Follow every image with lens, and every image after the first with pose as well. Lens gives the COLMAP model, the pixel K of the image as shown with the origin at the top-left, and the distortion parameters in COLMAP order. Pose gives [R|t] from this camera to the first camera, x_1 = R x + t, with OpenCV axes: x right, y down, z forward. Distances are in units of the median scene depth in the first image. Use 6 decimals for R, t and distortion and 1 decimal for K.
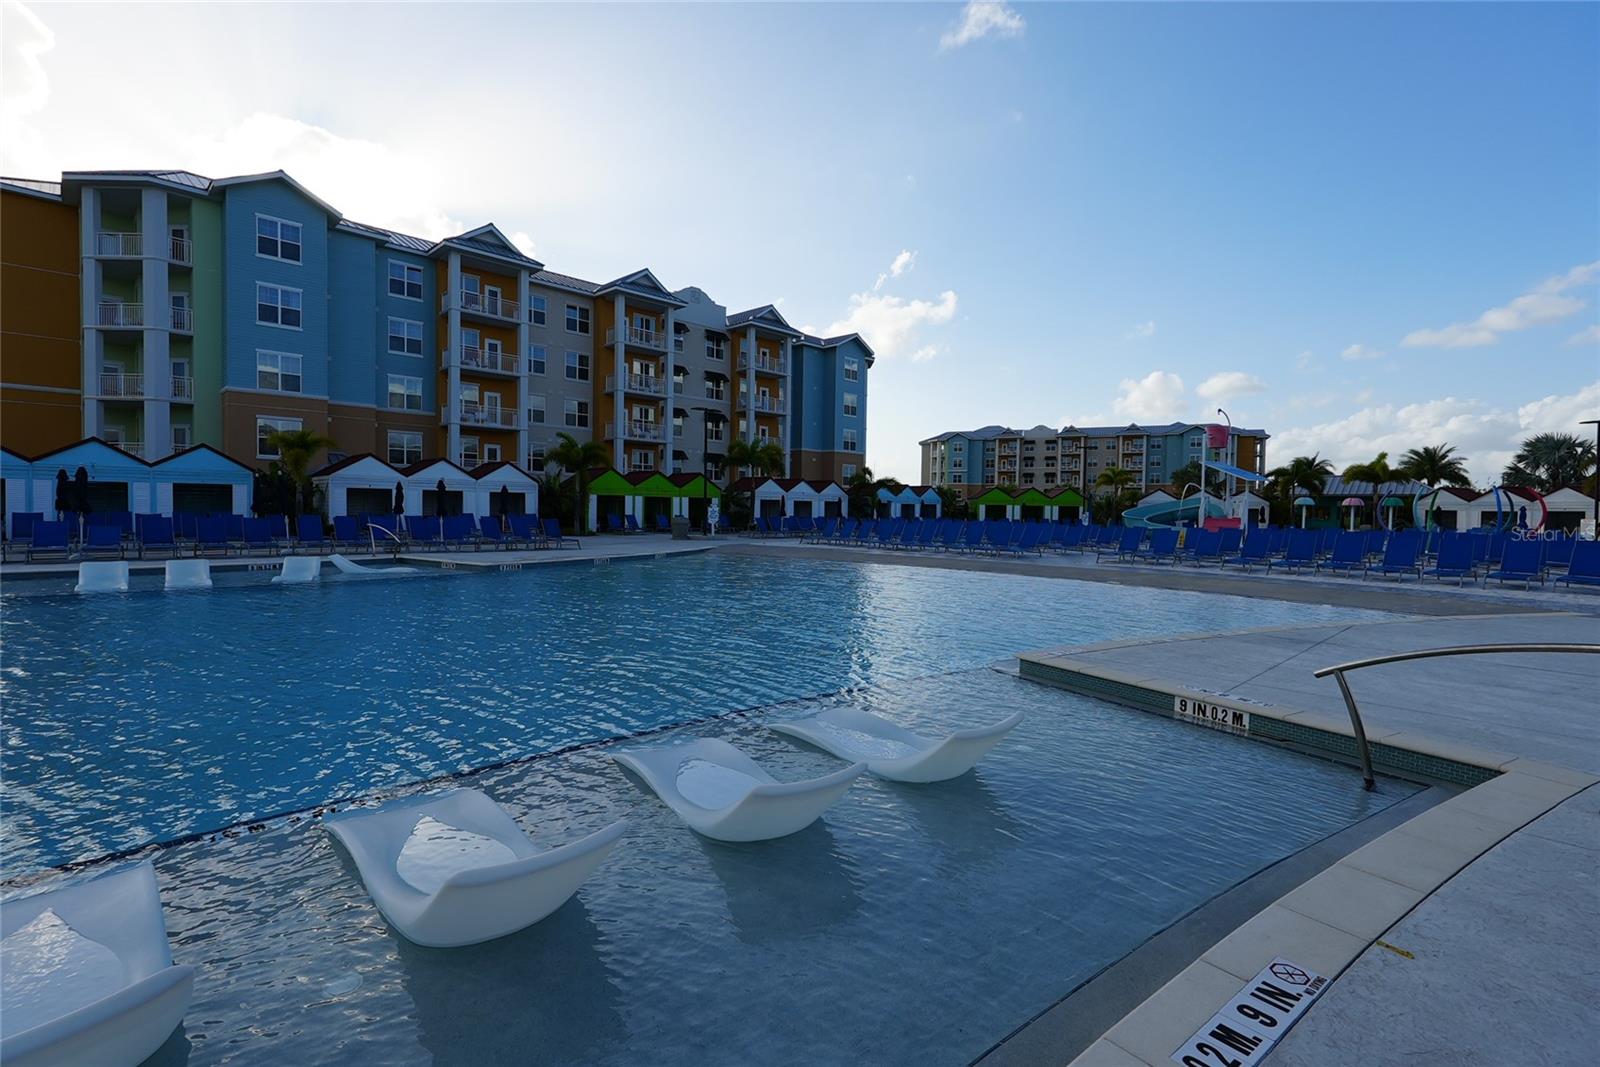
lens RADIAL K [[732.5, 0, 800.3], [0, 732.5, 541.9], [0, 0, 1]] dist [0.001076, -0.000517]
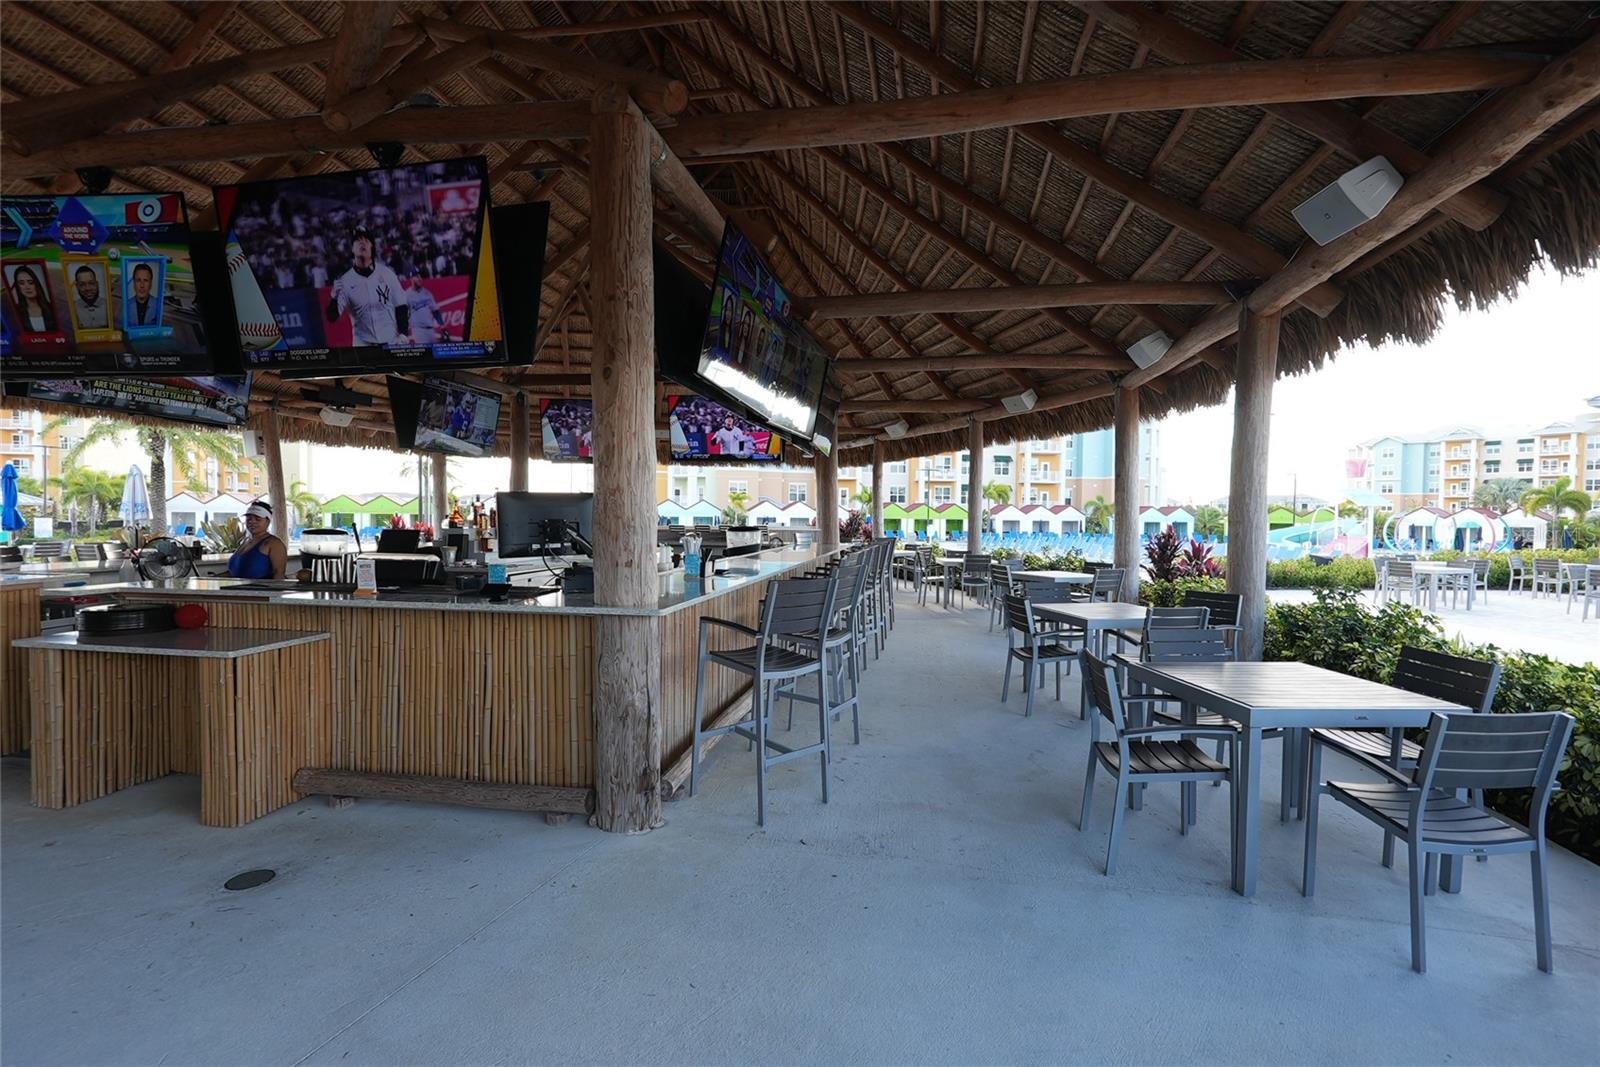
lens RADIAL K [[732.5, 0, 800.6], [0, 732.5, 530.7], [0, 0, 1]] dist [0.001076, -0.000517]
pose [[0.822262, 0.006441, -0.569073, 0.530307], [-0.023834, 0.999448, -0.023126, 0.006945], [0.568611, 0.032579, 0.821962, -0.488067]]
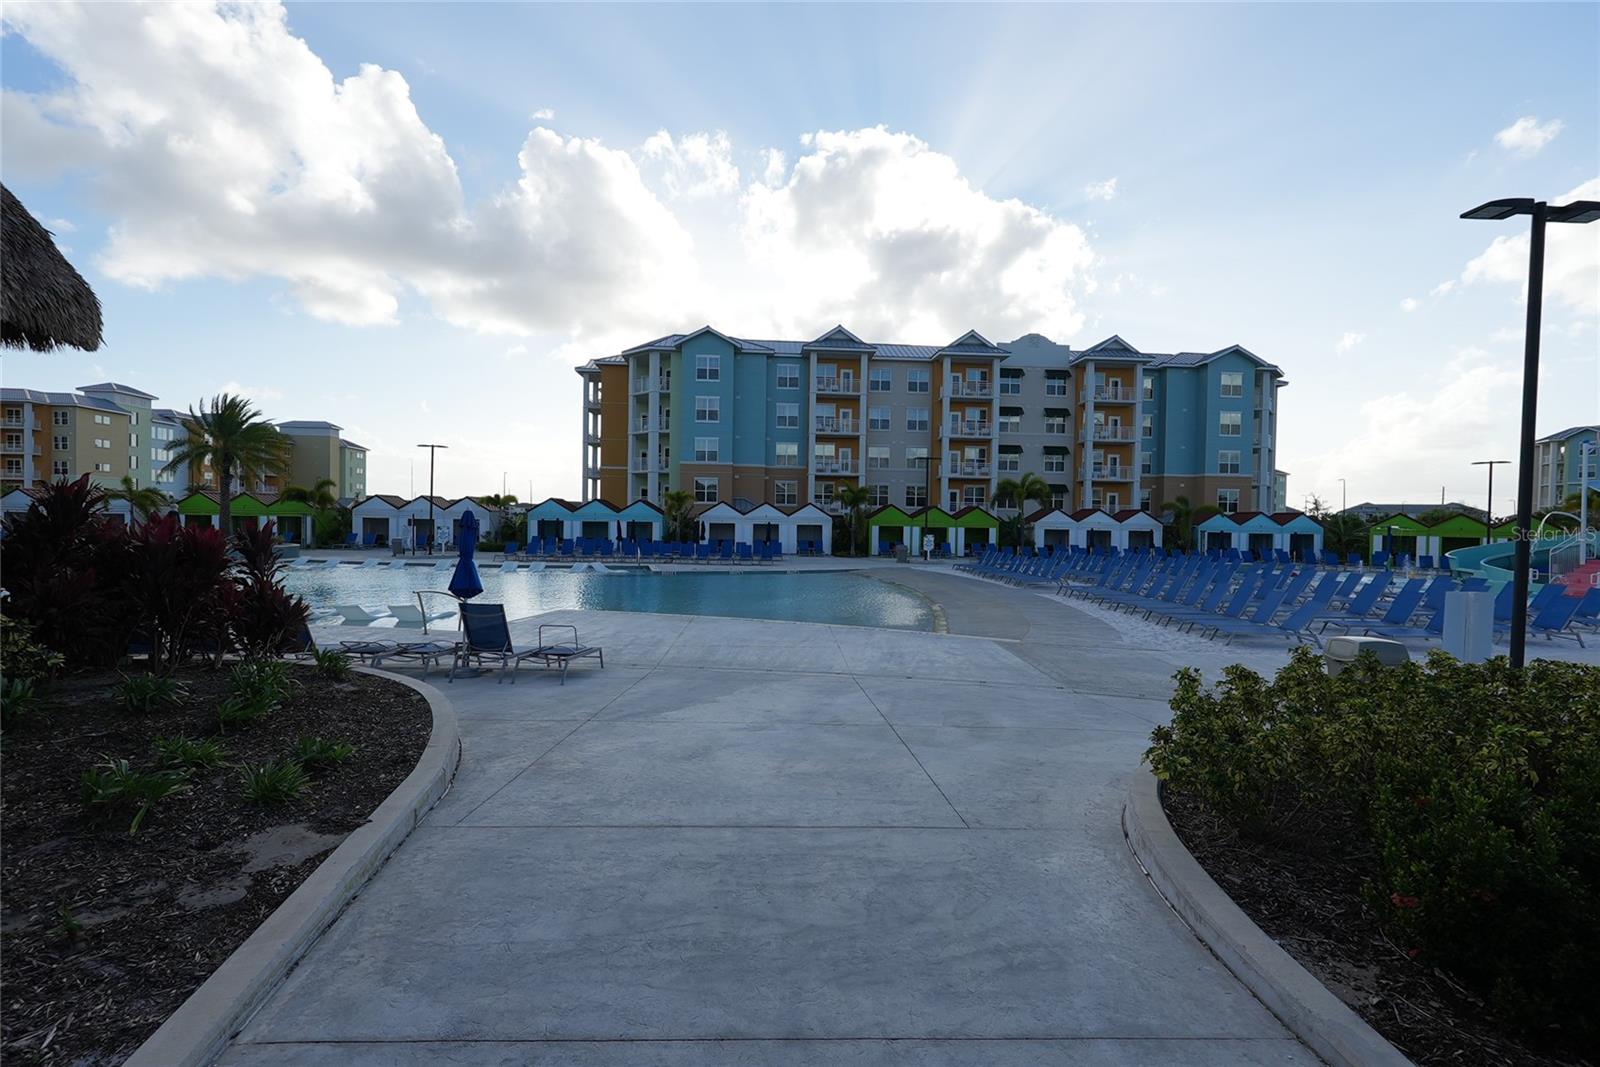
lens RADIAL K [[732.5, 0, 799.4], [0, 732.5, 538.1], [0, 0, 1]] dist [0.001076, -0.000517]
pose [[0.746014, 0.012353, -0.665816, 0.473349], [-0.035650, 0.999135, -0.021407, -0.010896], [0.664975, 0.039706, 0.745809, -0.047318]]
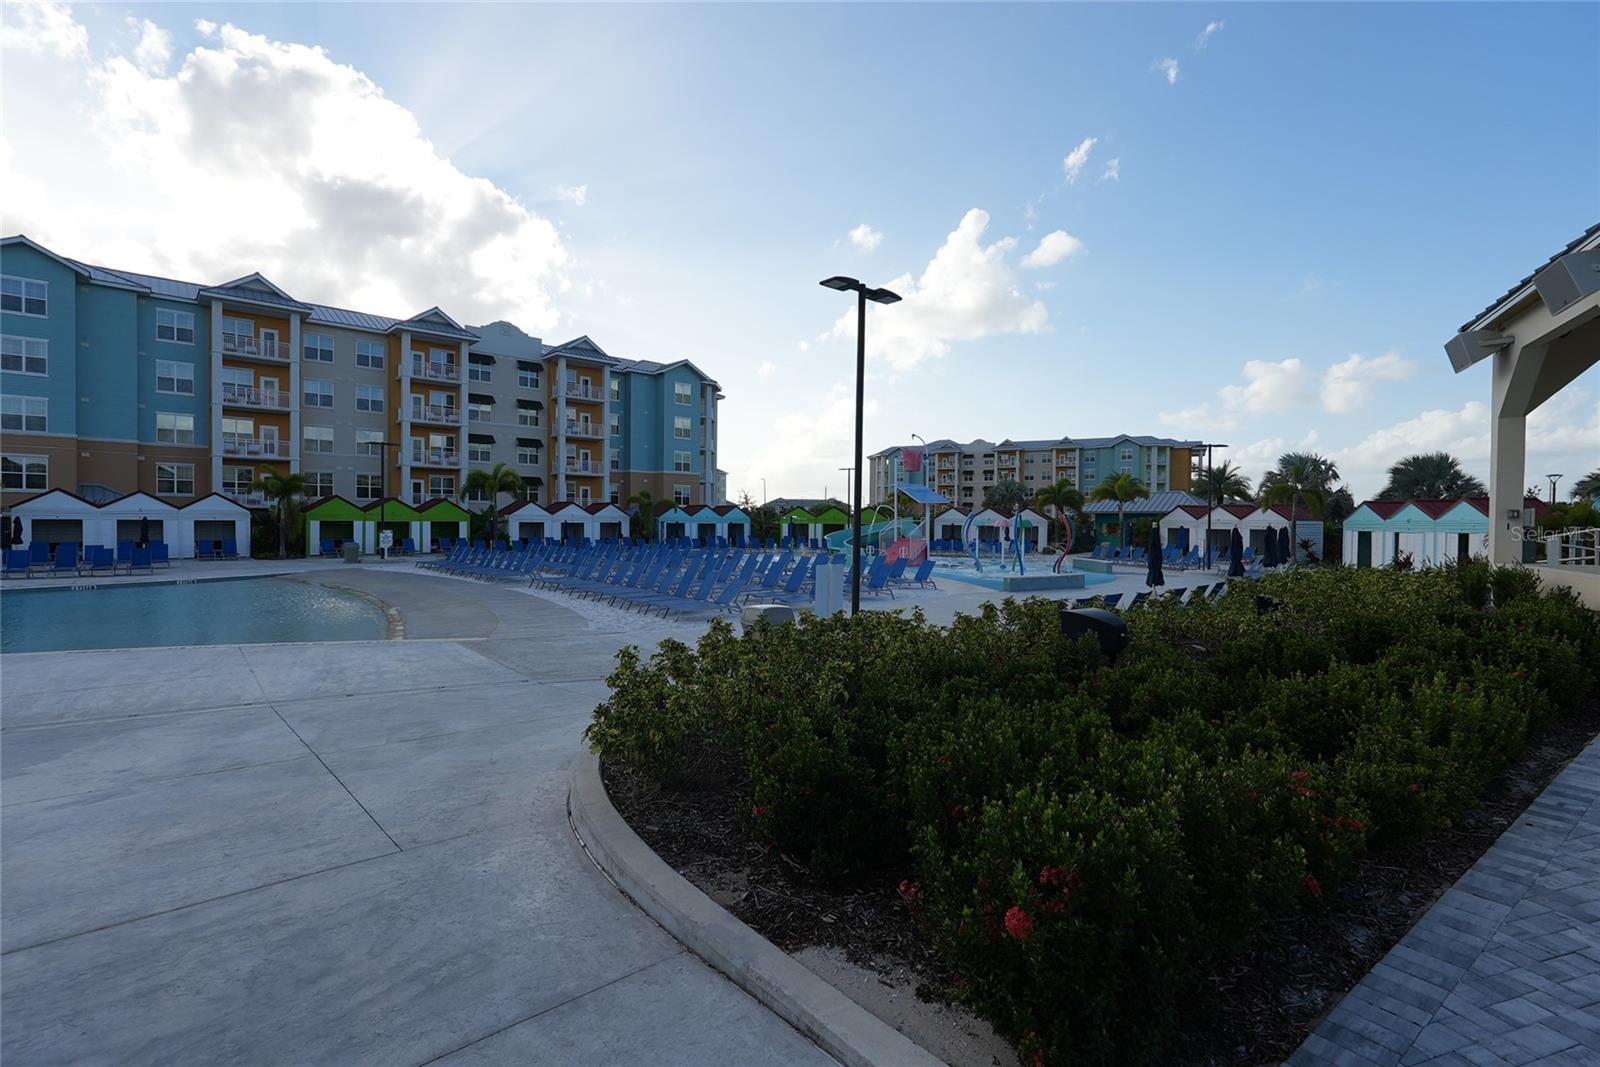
lens RADIAL K [[732.5, 0, 796.9], [0, 732.5, 529.5], [0, 0, 1]] dist [0.001076, -0.000517]
pose [[0.998702, -0.007311, -0.050409, 0.482424], [0.005605, 0.999409, -0.033909, -0.010882], [0.050627, 0.033582, 0.998153, -0.044071]]
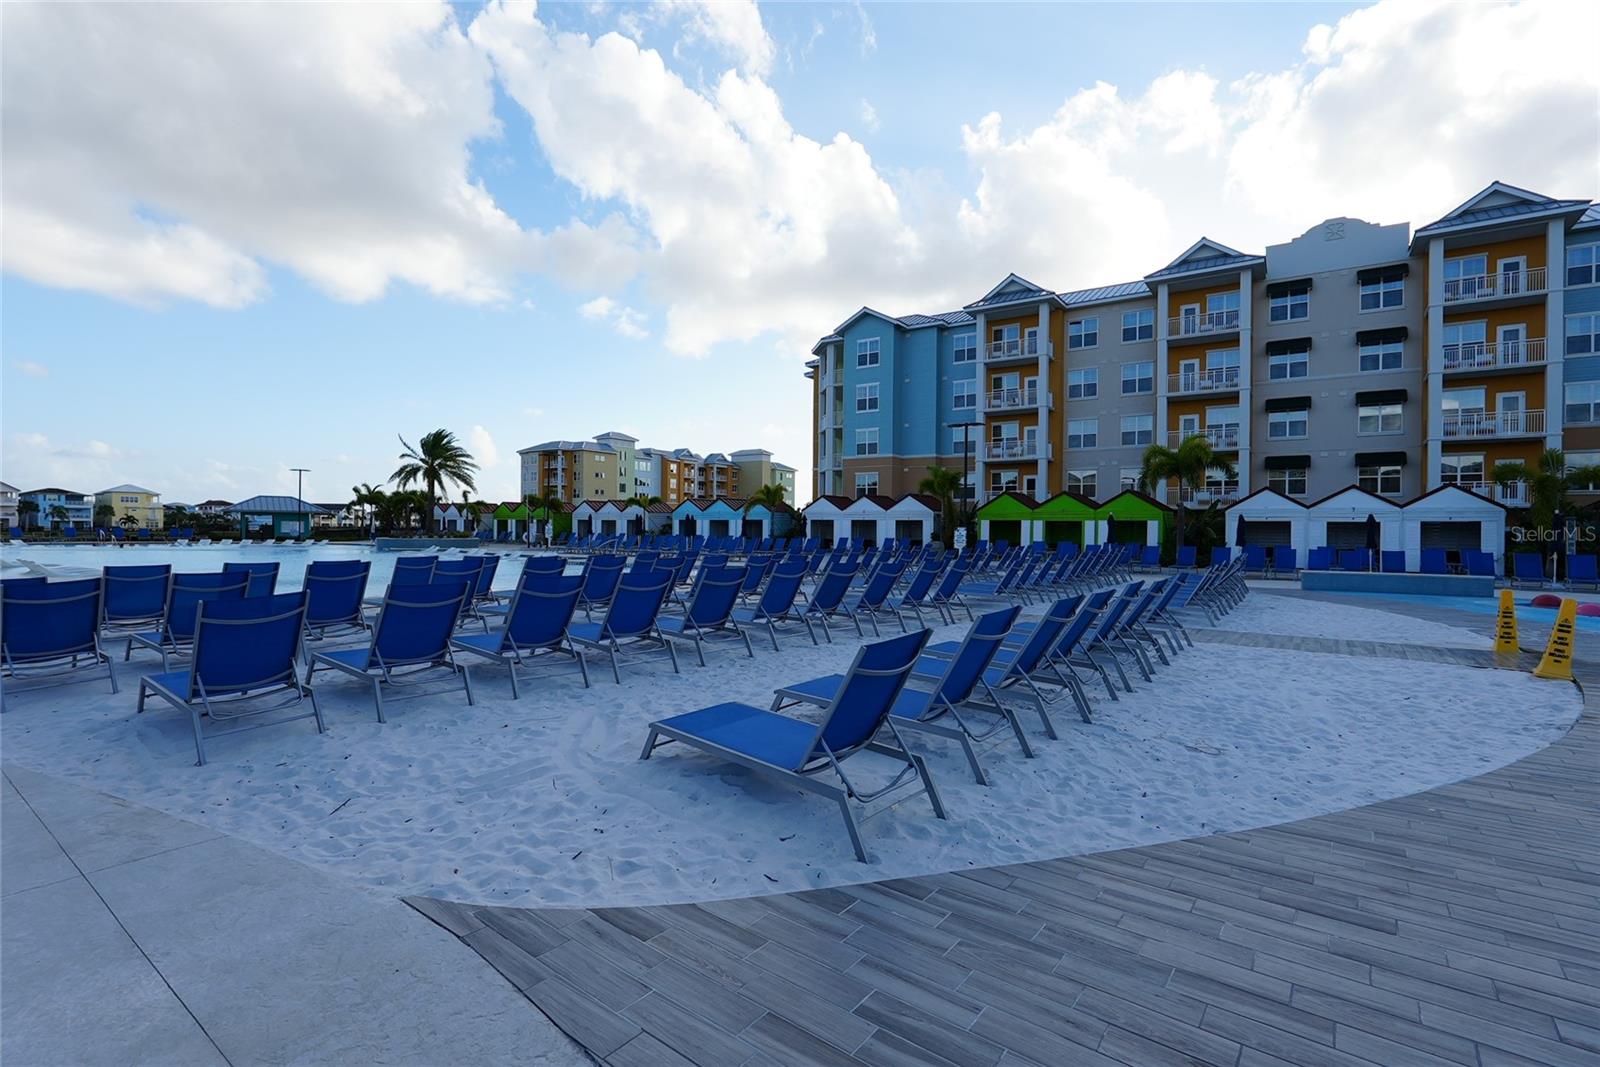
lens RADIAL K [[732.5, 0, 797.8], [0, 732.5, 531.1], [0, 0, 1]] dist [0.001076, -0.000517]
pose [[0.179332, -0.010136, -0.983736, 0.651642], [-0.052349, 0.998432, -0.019830, -0.016353], [0.982395, 0.055054, 0.178520, 0.569165]]
